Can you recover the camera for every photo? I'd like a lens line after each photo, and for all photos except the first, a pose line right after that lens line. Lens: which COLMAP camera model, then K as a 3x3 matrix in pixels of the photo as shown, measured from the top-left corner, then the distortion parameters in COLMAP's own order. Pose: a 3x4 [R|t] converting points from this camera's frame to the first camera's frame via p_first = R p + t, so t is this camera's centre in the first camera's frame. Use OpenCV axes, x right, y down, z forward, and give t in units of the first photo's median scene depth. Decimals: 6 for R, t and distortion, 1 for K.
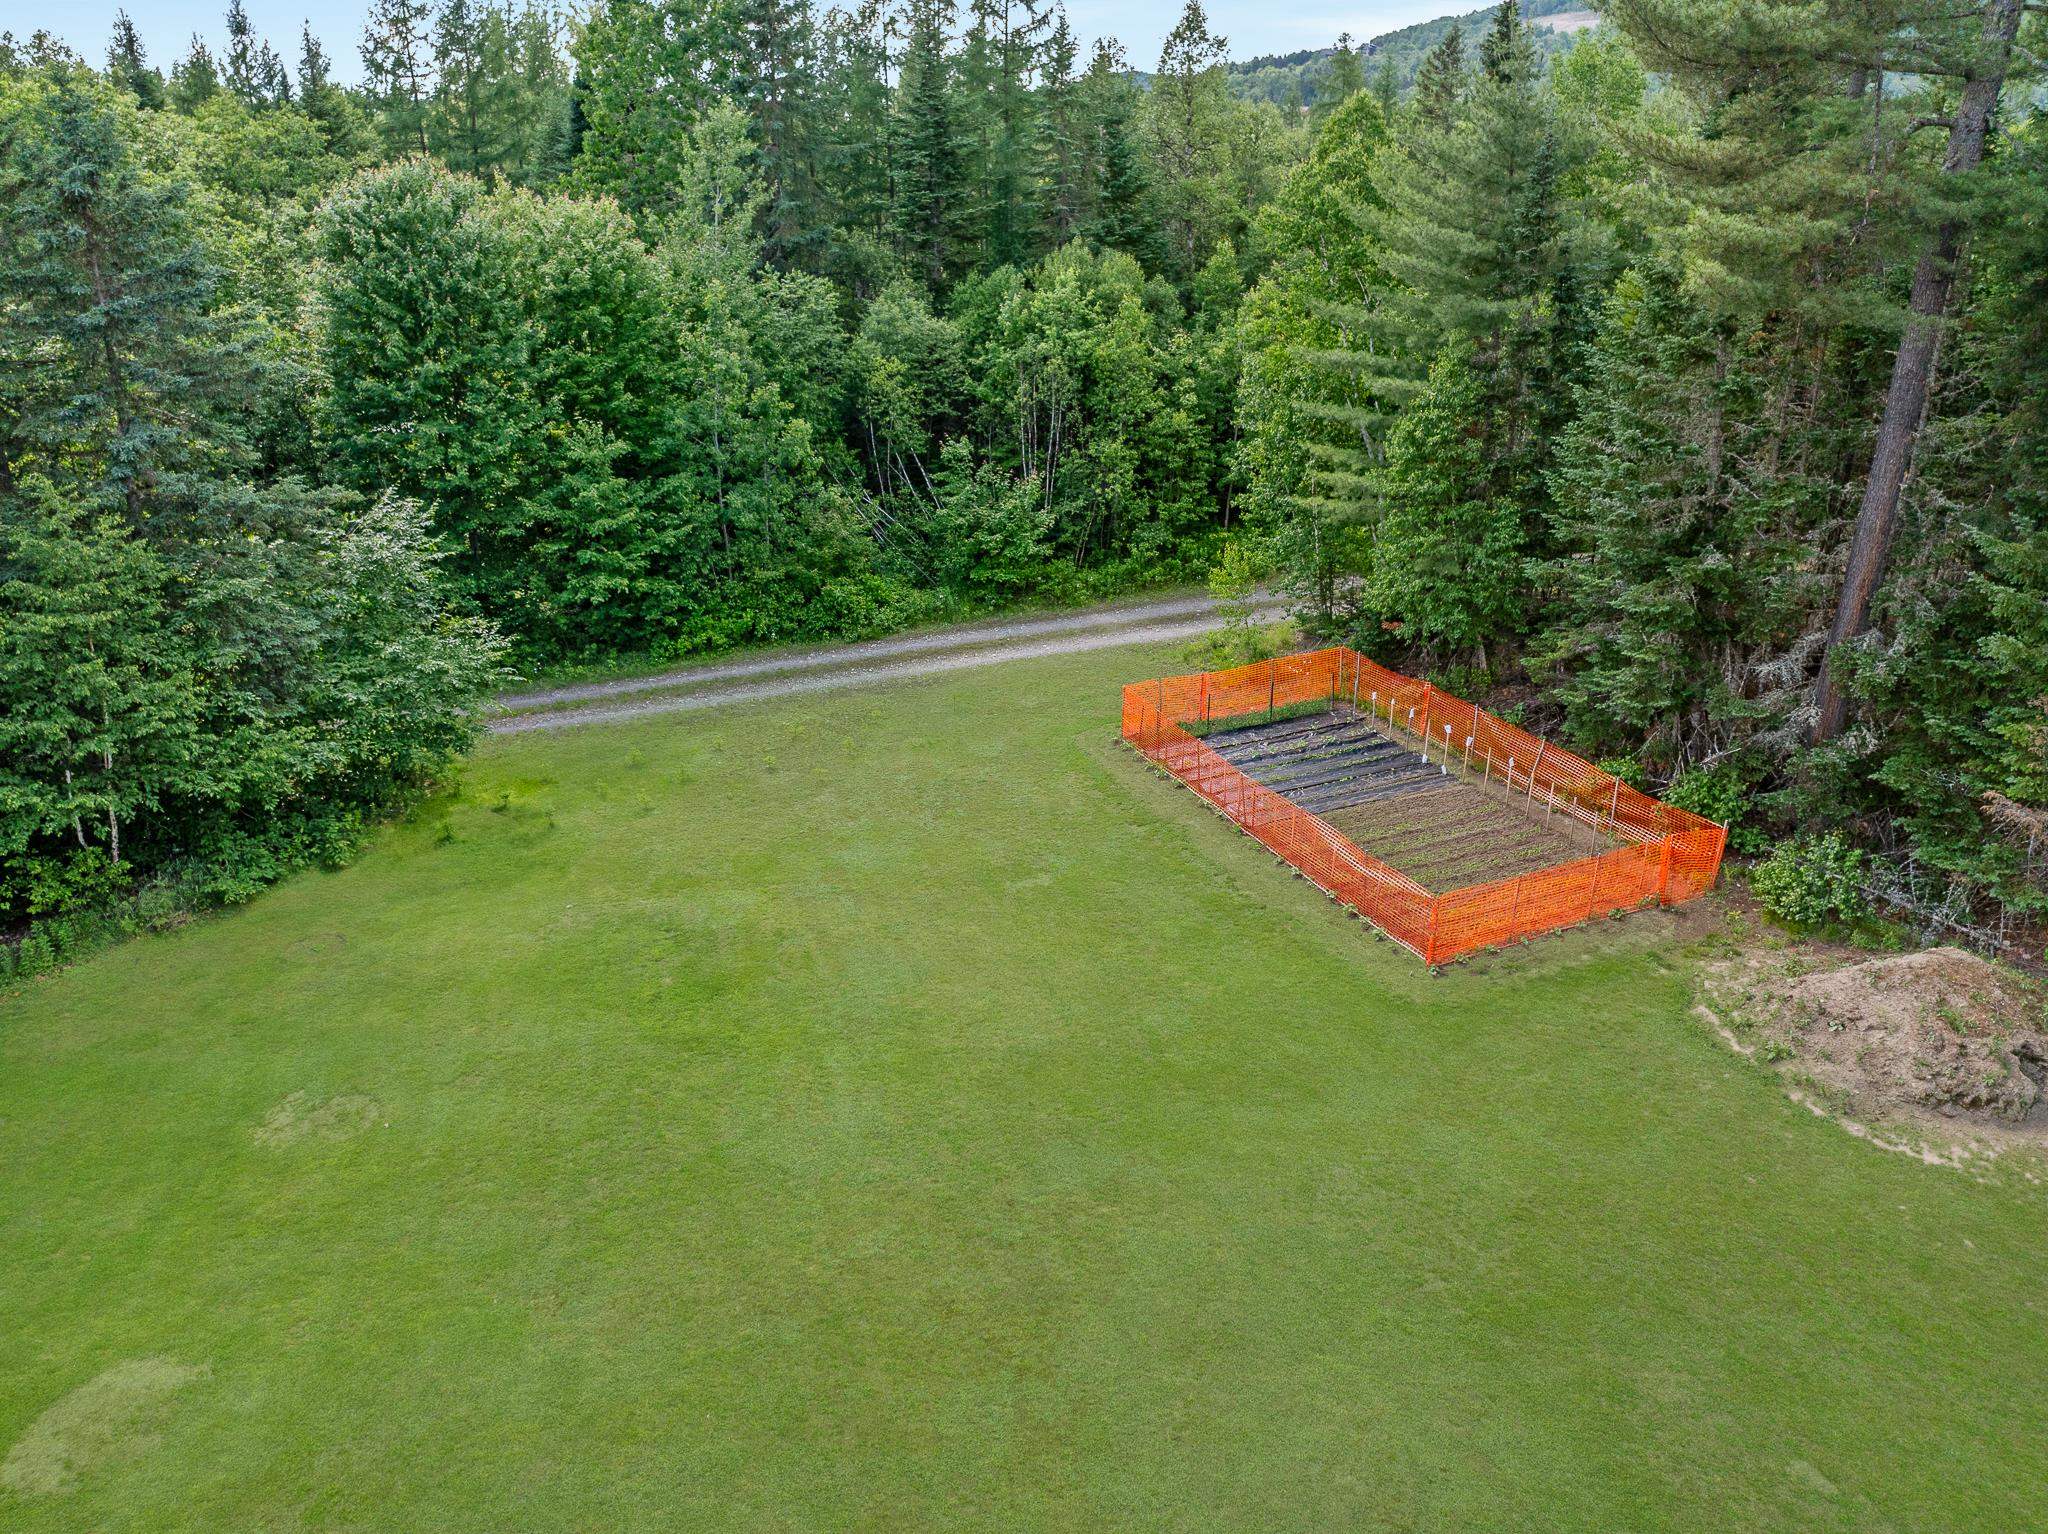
lens RADIAL K [[1423.0, 0, 1025.2], [0, 1423.0, 771.3], [0, 0, 1]] dist [-0.030674, -0.002354]
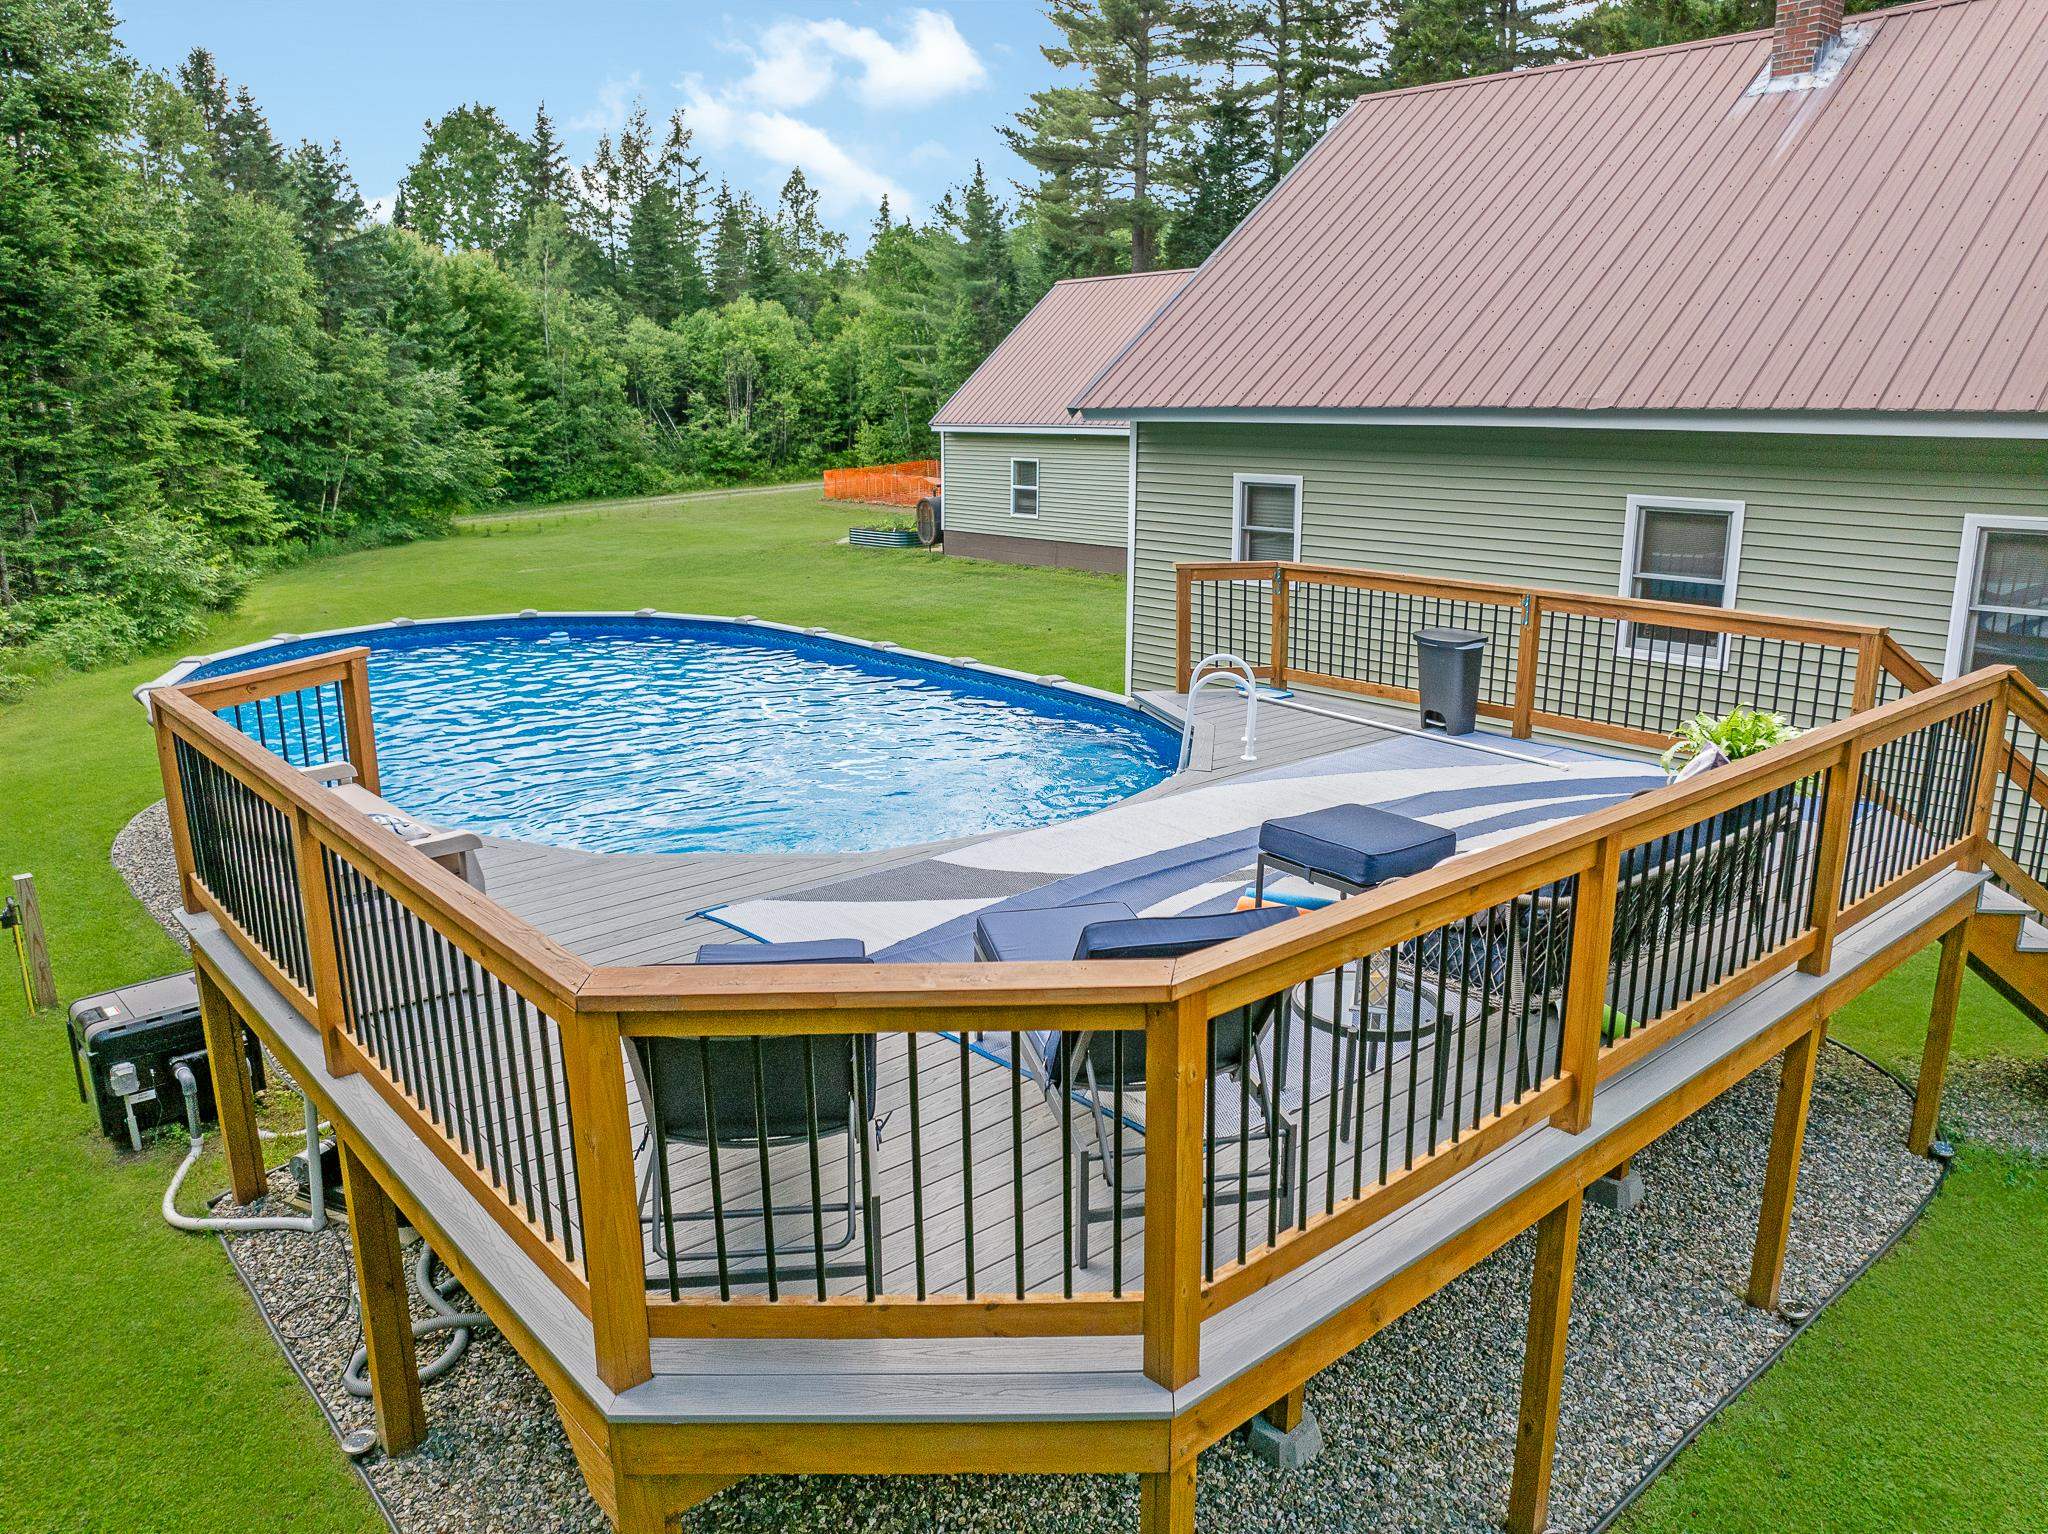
lens RADIAL K [[1441.7, 0, 1045.1], [0, 1441.7, 768.1], [0, 0, 1]] dist [-0.052087, 0.022765]
pose [[0.945159, -0.078158, 0.317122, -0.237804], [0.120978, 0.985660, -0.117639, 0.480874], [-0.303380, 0.149552, 0.941061, -0.714899]]
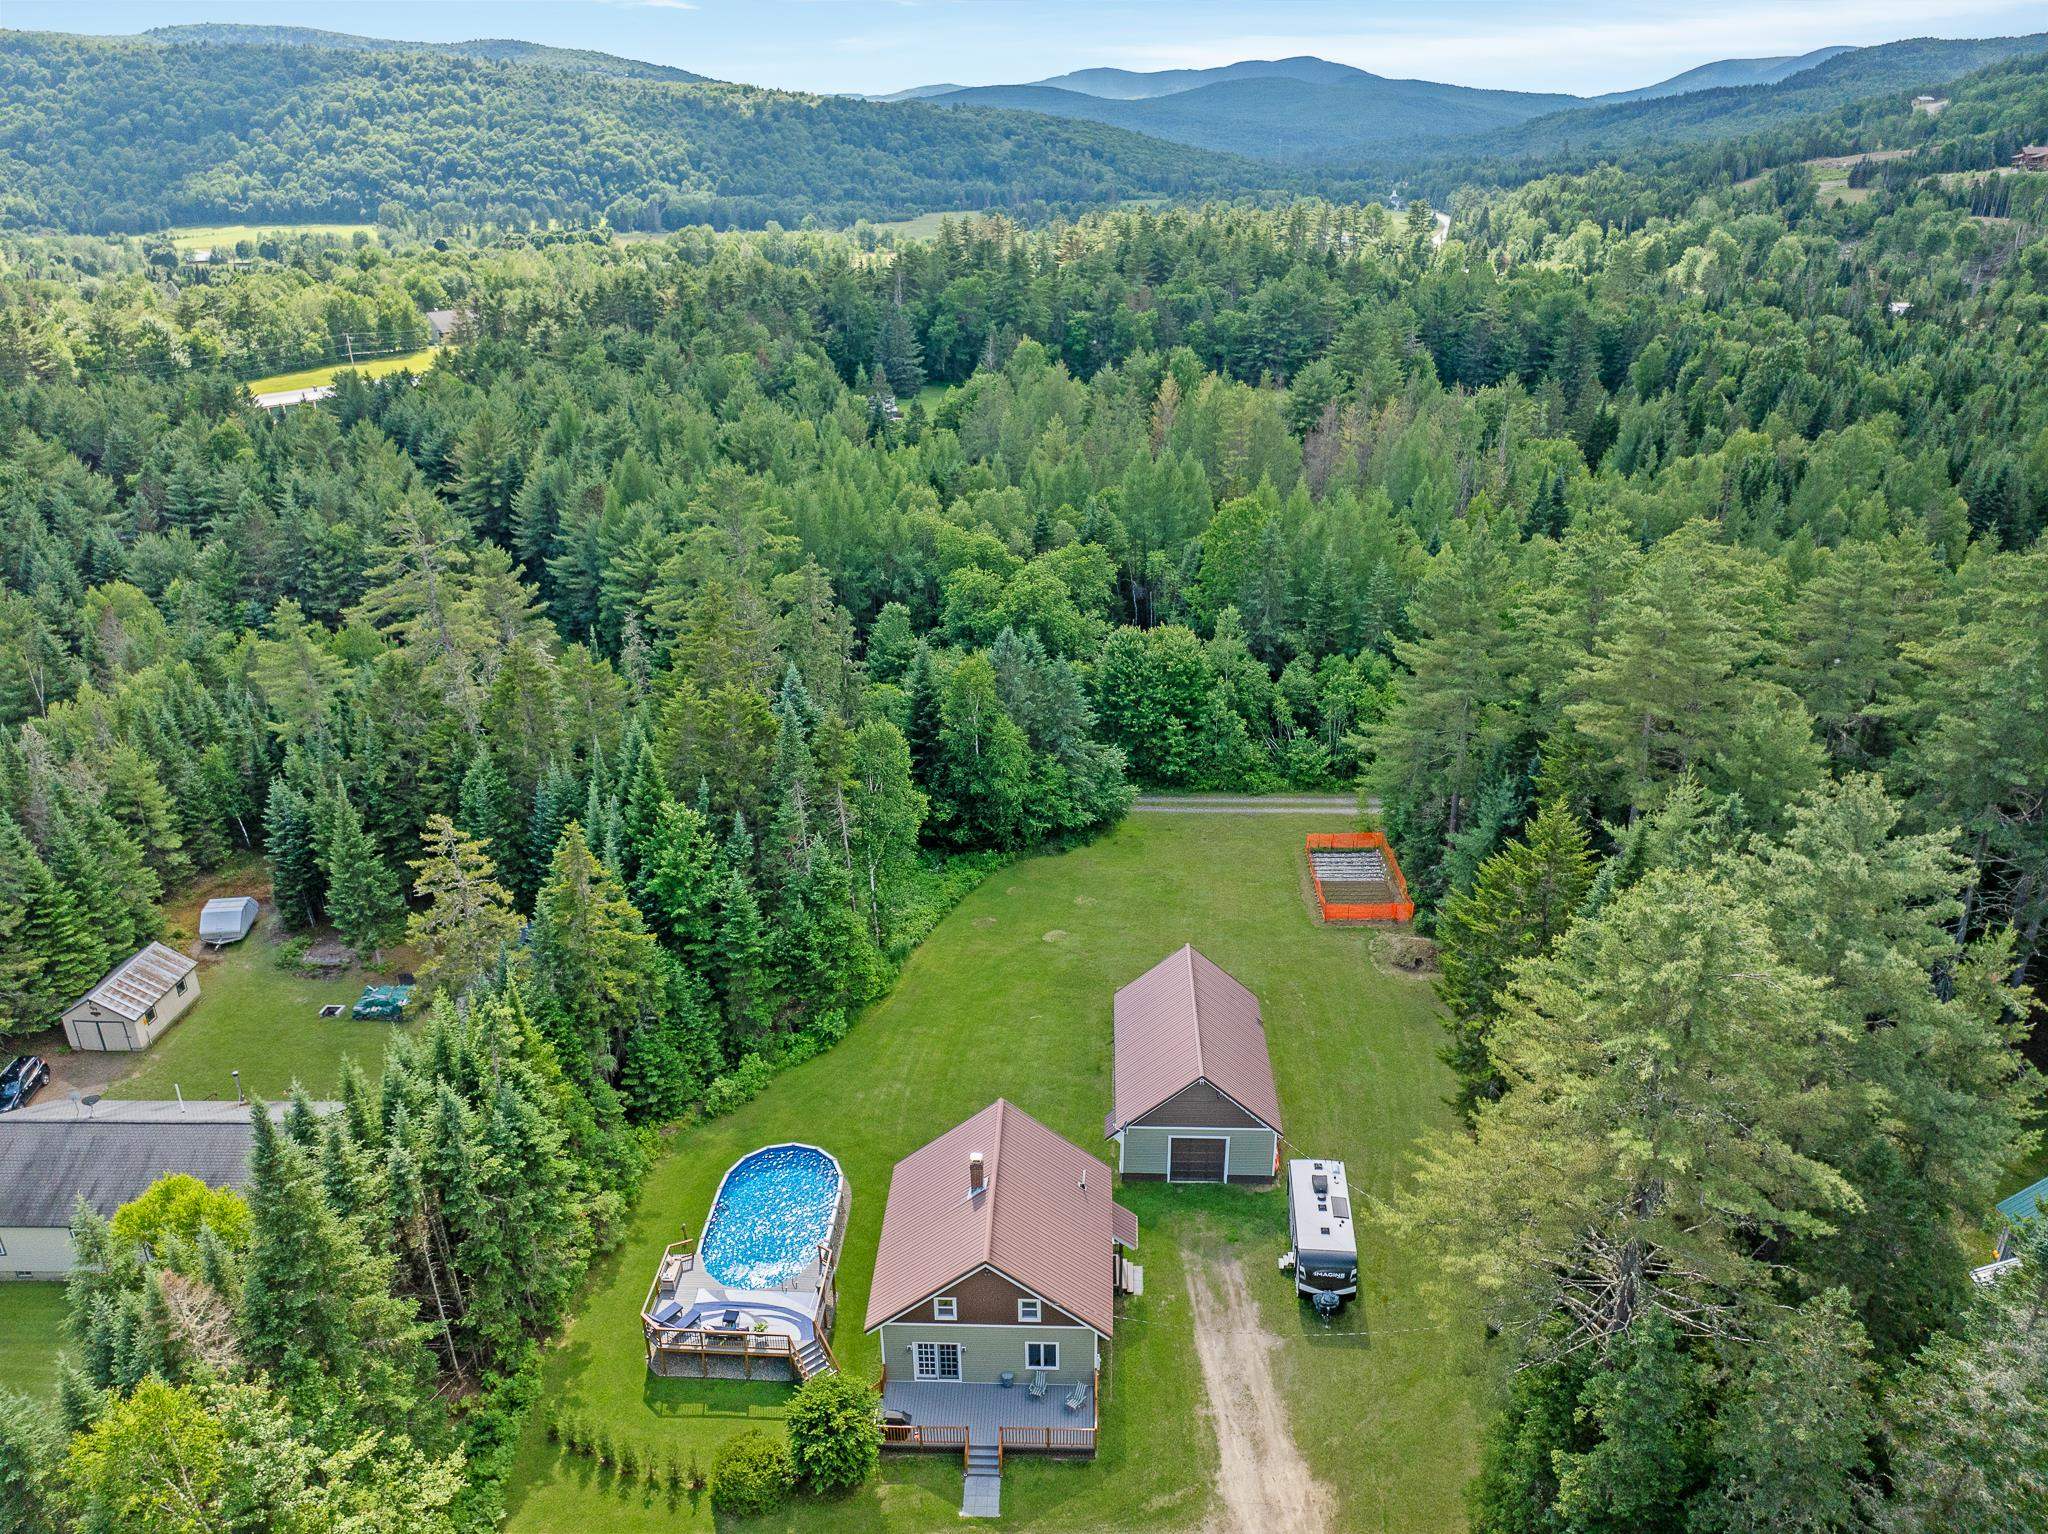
lens RADIAL K [[1437.6, 0, 1026.4], [0, 1437.6, 759.6], [0, 0, 1]] dist [-0.041453, 0.000855]
pose [[0.899267, 0.160628, -0.406839, 0.638897], [-0.154503, 0.986821, 0.048106, -0.227144], [0.409204, 0.019598, 0.912232, -1.847192]]
